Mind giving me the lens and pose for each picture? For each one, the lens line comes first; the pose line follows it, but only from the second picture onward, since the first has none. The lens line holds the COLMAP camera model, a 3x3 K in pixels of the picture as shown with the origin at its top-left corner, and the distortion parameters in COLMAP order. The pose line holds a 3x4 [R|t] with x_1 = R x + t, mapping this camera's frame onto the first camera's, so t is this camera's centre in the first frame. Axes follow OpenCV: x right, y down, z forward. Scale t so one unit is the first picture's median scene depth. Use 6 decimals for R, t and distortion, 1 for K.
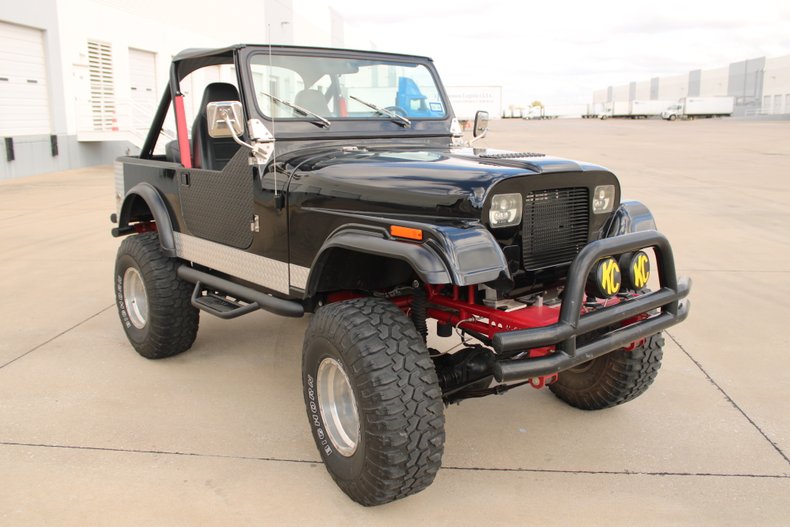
lens RADIAL K [[701.9, 0, 389.4], [0, 701.9, 262.3], [0, 0, 1]] dist [-0.150577, 0.141756]
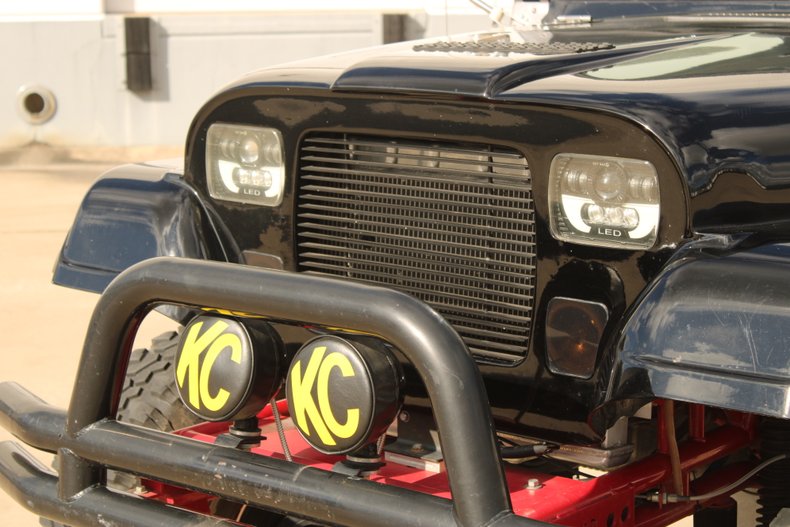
lens RADIAL K [[1790.4, 0, 376.1], [0, 1790.4, 263.9], [0, 0, 1]] dist [0.067200, 0.234237]
pose [[0.141890, 0.152033, -0.978138, 0.999871], [-0.199126, 0.972320, 0.122243, -0.131710], [0.969647, 0.177427, 0.168236, 0.725102]]
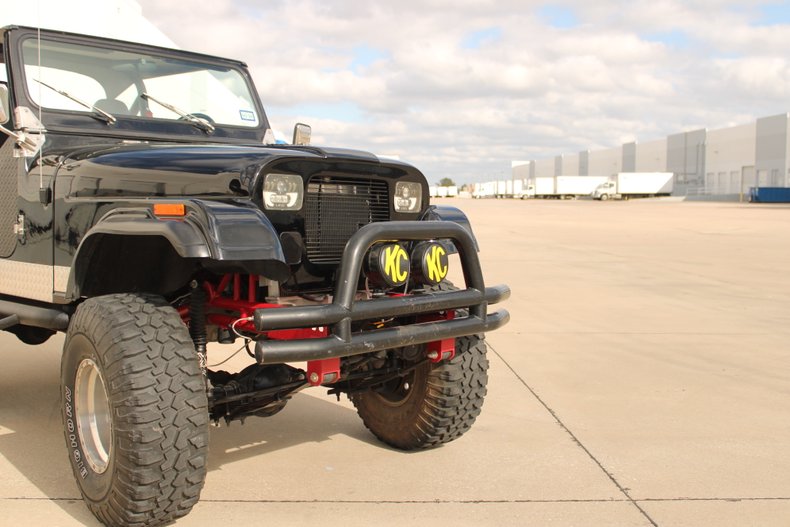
lens RADIAL K [[878.4, 0, 392.1], [0, 878.4, 253.8], [0, 0, 1]] dist [-0.117540, 0.175555]
pose [[0.989598, 0.012347, 0.143329, 0.115357], [0.007786, 0.990253, -0.139063, 0.135264], [-0.143649, 0.138732, 0.979856, -0.118599]]
